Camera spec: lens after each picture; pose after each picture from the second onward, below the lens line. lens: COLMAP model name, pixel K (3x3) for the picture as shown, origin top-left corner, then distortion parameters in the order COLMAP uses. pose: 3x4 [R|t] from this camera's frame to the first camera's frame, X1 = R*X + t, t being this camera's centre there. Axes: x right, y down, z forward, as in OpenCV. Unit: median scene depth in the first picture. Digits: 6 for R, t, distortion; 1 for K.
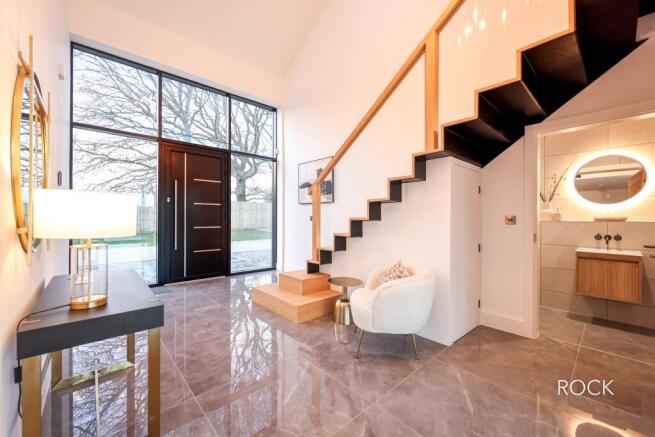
lens RADIAL K [[264.3, 0, 331.5], [0, 264.3, 219.1], [0, 0, 1]] dist [0.008588, -0.000183]
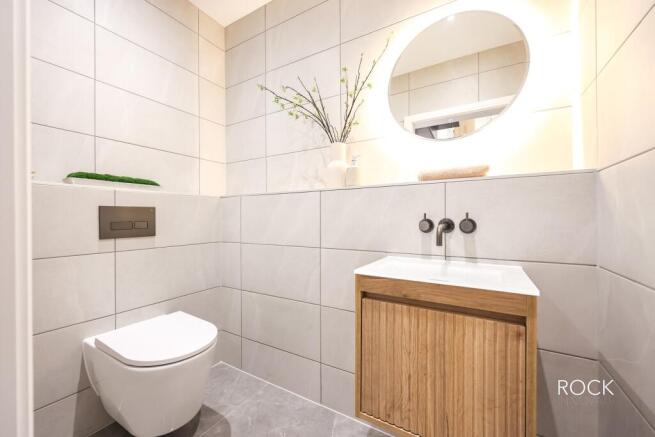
lens RADIAL K [[264.3, 0, 324.1], [0, 264.3, 218.7], [0, 0, 1]] dist [0.008588, -0.000183]
pose [[0.960984, -0.008607, 0.276470, 0.801958], [0.006410, 0.999940, 0.008852, 0.056992], [-0.276530, -0.006735, 0.960982, 0.725068]]
